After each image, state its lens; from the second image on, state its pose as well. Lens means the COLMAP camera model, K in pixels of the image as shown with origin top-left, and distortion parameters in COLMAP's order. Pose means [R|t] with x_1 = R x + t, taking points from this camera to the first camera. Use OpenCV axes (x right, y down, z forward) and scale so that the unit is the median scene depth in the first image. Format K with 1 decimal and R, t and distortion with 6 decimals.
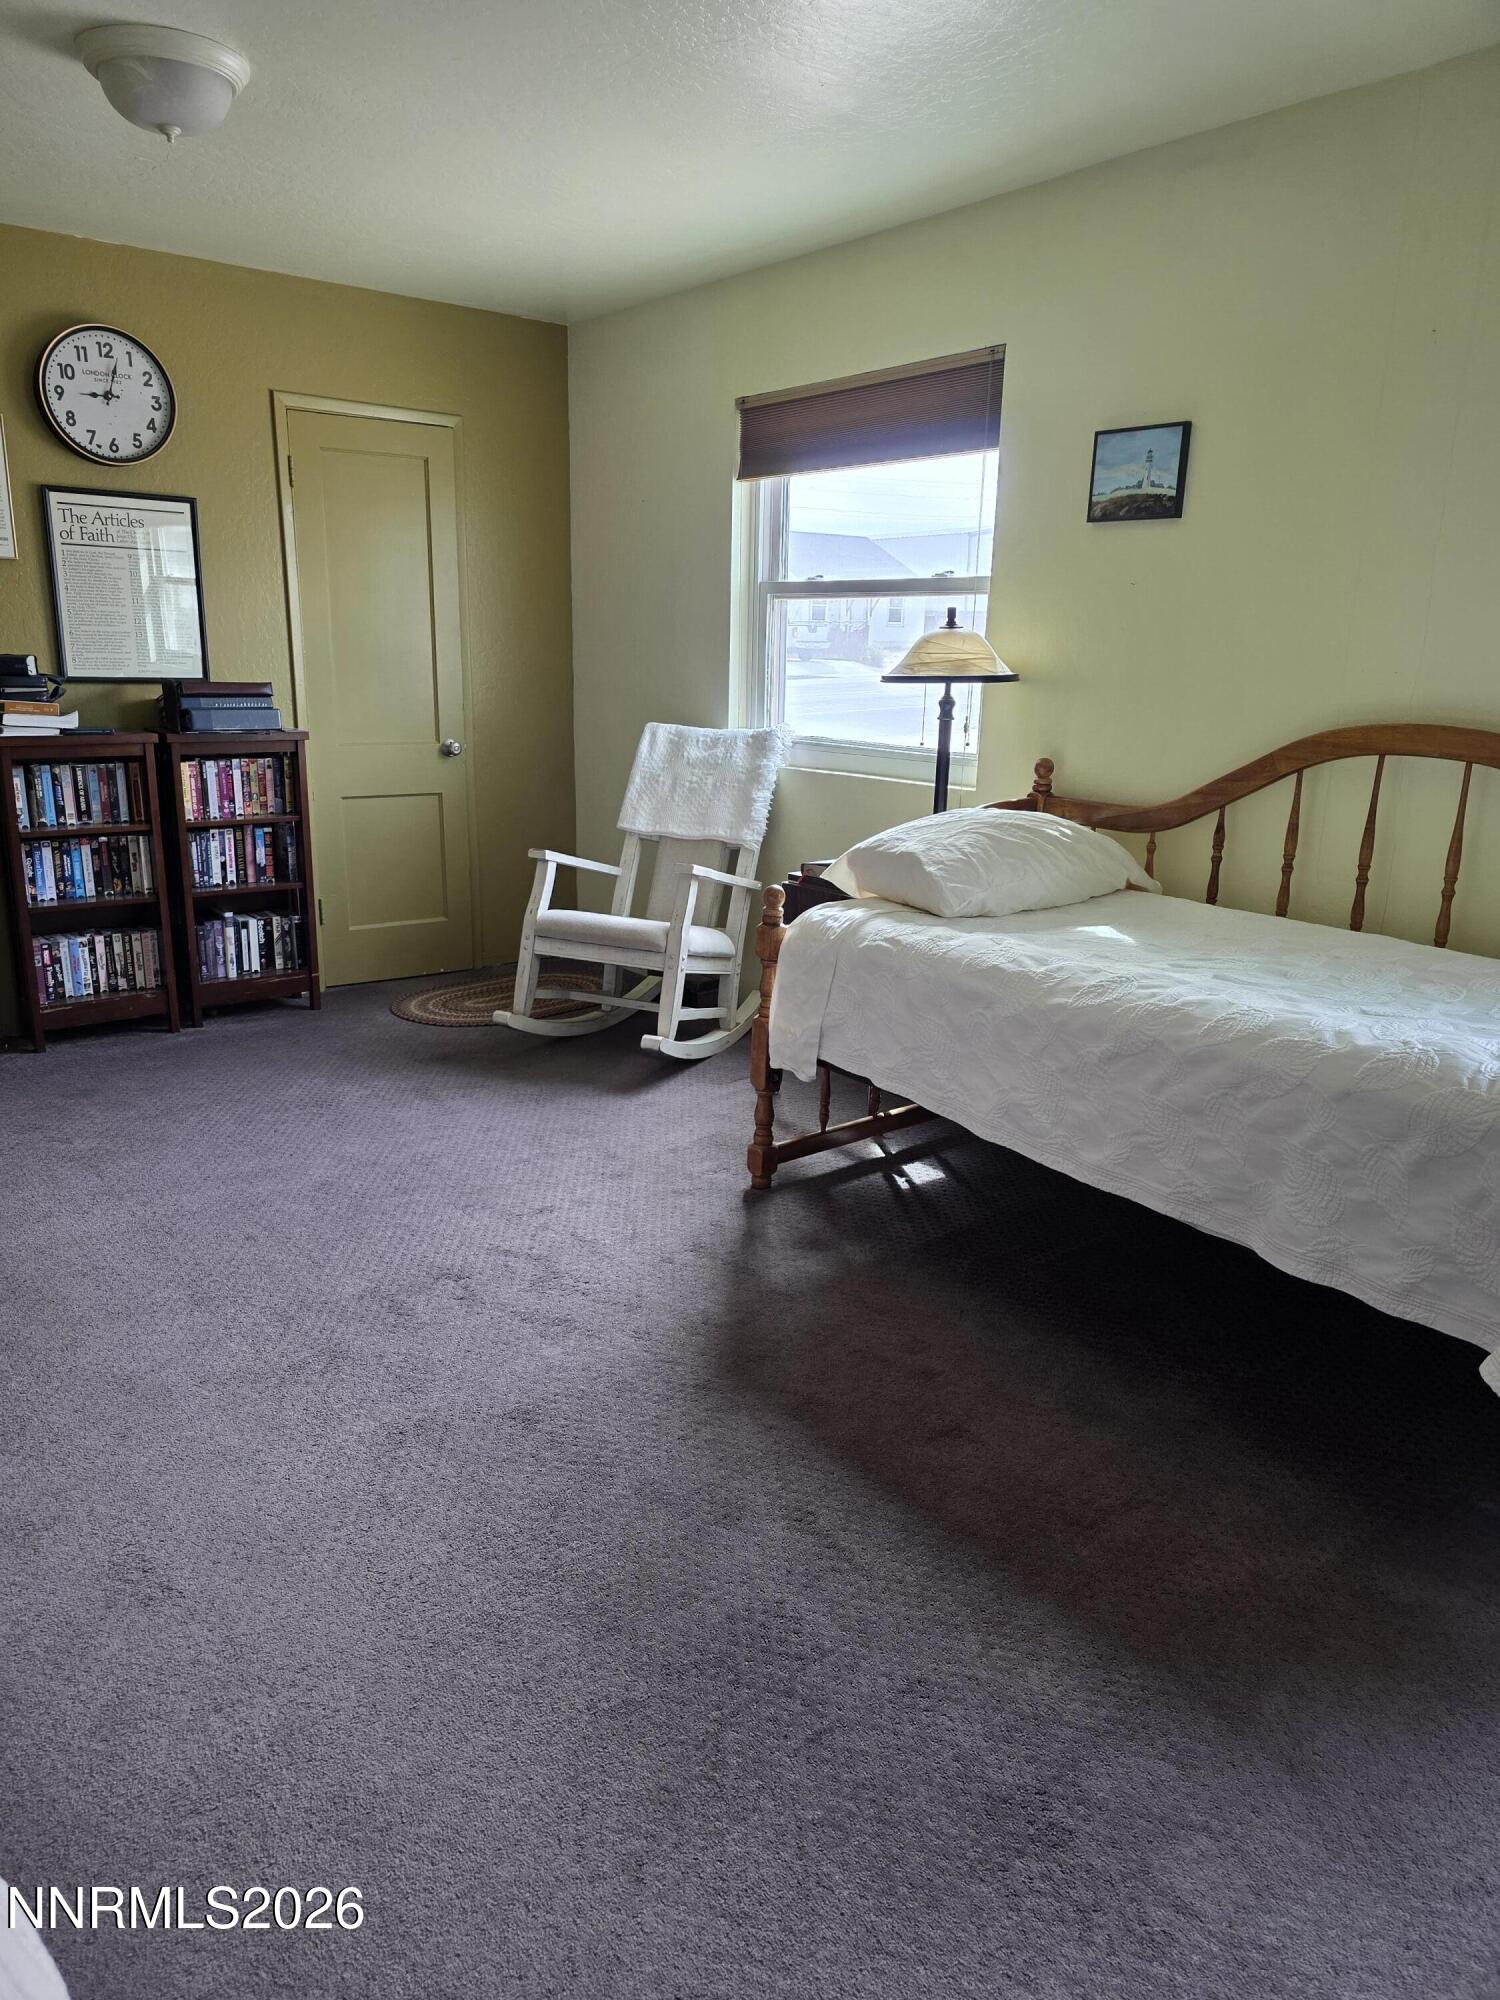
lens RADIAL K [[1344.2, 0, 732.9], [0, 1344.2, 1006.0], [0, 0, 1]] dist [0.072126, -0.067035]
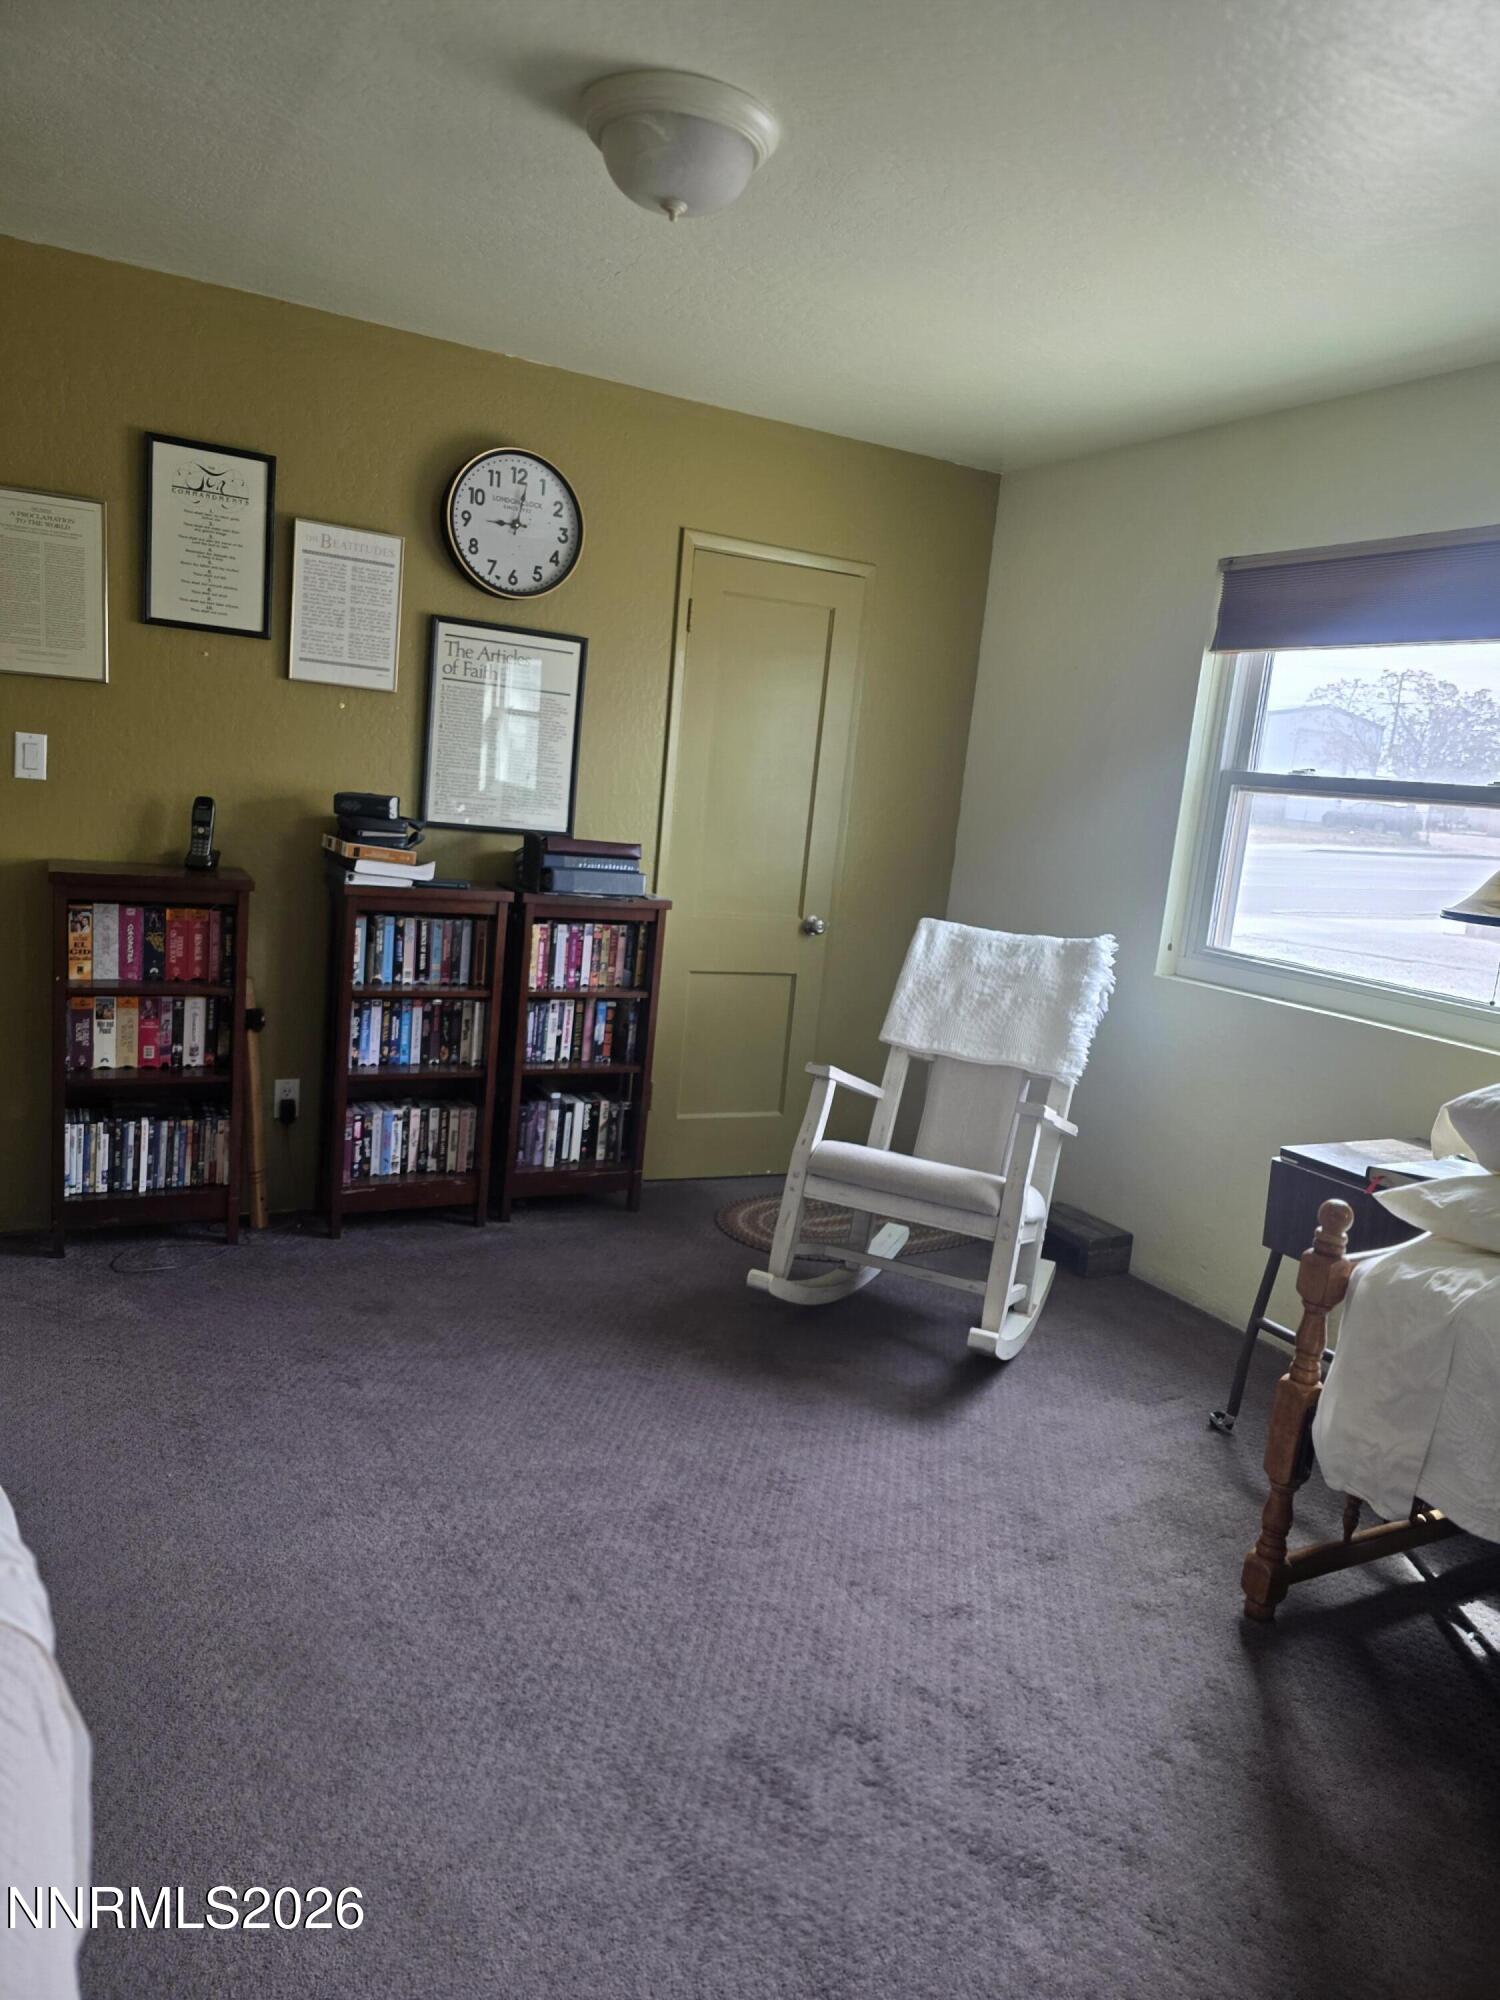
lens RADIAL K [[1344.2, 0, 764.9], [0, 1344.2, 996.2], [0, 0, 1]] dist [0.072126, -0.067035]
pose [[0.982733, 0.101868, -0.154464, -0.123855], [-0.118201, 0.987890, -0.100512, -0.066160], [0.142355, 0.117034, 0.982872, 0.176339]]
